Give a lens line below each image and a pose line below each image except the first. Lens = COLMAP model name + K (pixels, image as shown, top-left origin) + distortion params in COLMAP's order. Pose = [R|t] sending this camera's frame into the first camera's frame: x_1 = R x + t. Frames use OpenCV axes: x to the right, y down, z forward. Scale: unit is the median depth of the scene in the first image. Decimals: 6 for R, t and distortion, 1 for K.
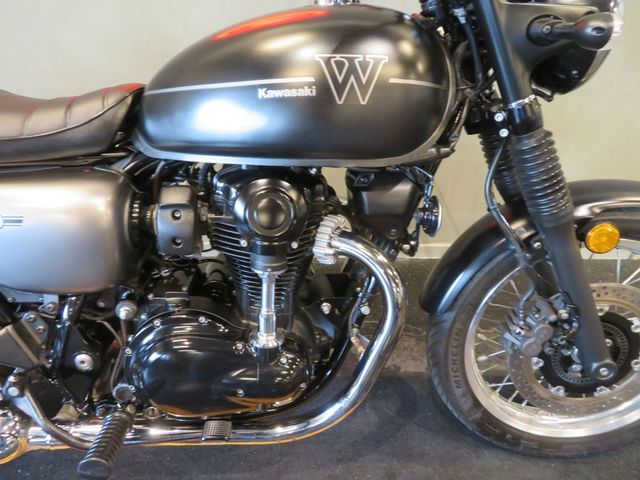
lens RADIAL K [[455.7, 0, 320.0], [0, 455.7, 240.0], [0, 0, 1]] dist [-0.006323, 0.004893]
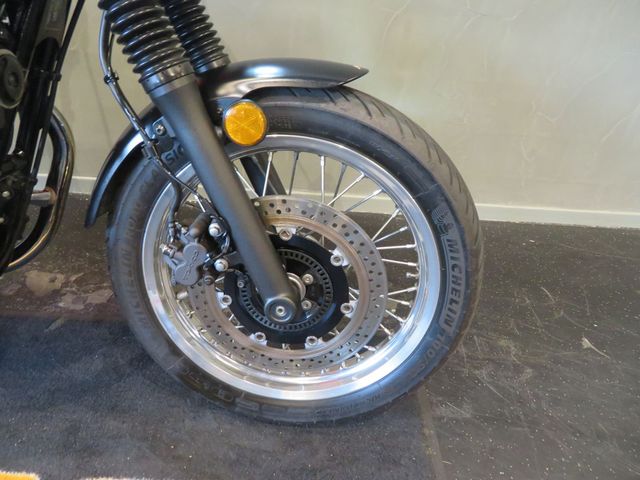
lens RADIAL K [[455.7, 0, 320.0], [0, 455.7, 240.0], [0, 0, 1]] dist [-0.006323, 0.004893]
pose [[0.997979, 0.061879, -0.014454, 0.699955], [-0.061312, 0.997440, 0.036810, 0.137579], [0.016695, -0.035849, 0.999218, 0.233786]]
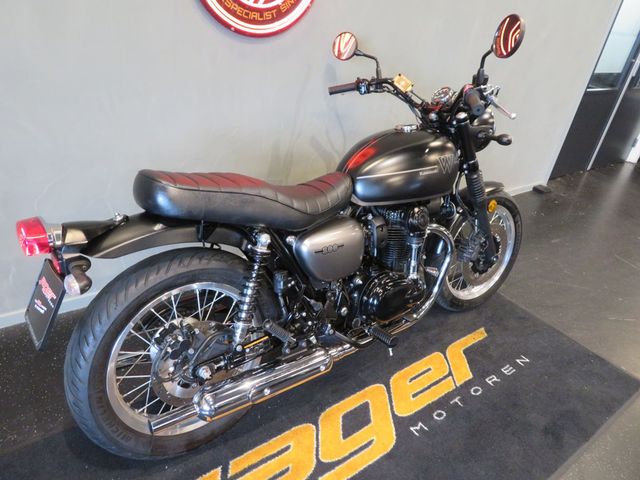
lens RADIAL K [[455.7, 0, 320.0], [0, 455.7, 240.0], [0, 0, 1]] dist [-0.006323, 0.004893]
pose [[0.826565, -0.213194, 0.520901, -1.436943], [0.208862, 0.975588, 0.067864, -0.181121], [-0.522653, 0.052702, 0.850915, -0.612946]]
